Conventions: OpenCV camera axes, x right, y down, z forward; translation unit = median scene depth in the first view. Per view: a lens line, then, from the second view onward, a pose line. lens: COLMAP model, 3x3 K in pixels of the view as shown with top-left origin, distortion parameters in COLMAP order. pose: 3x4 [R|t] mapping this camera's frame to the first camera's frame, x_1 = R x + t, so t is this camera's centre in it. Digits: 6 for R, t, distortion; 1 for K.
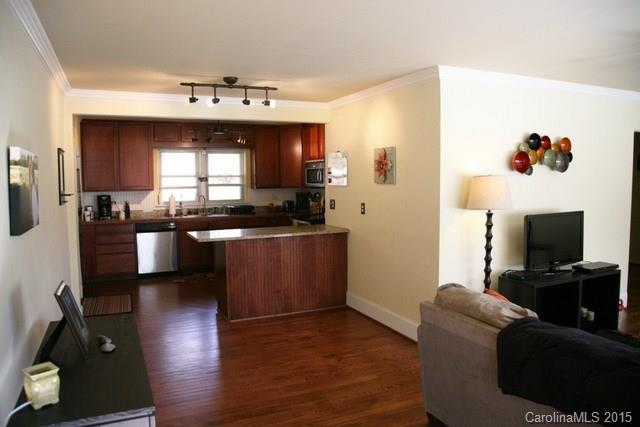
lens RADIAL K [[454.5, 0, 316.5], [0, 454.5, 212.5], [0, 0, 1]] dist [-0.067533, 0.004359]
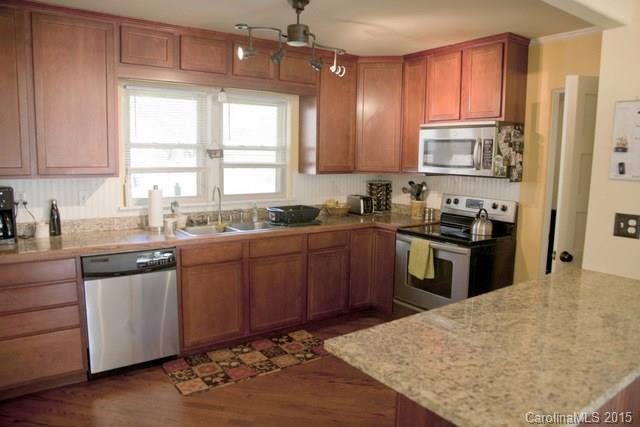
lens RADIAL K [[454.5, 0, 321.9], [0, 454.5, 211.2], [0, 0, 1]] dist [-0.067533, 0.004359]
pose [[0.982483, 0.002100, 0.186343, -0.235070], [-0.010626, 0.998941, 0.044769, -0.034634], [-0.186051, -0.045965, 0.981464, 0.504367]]
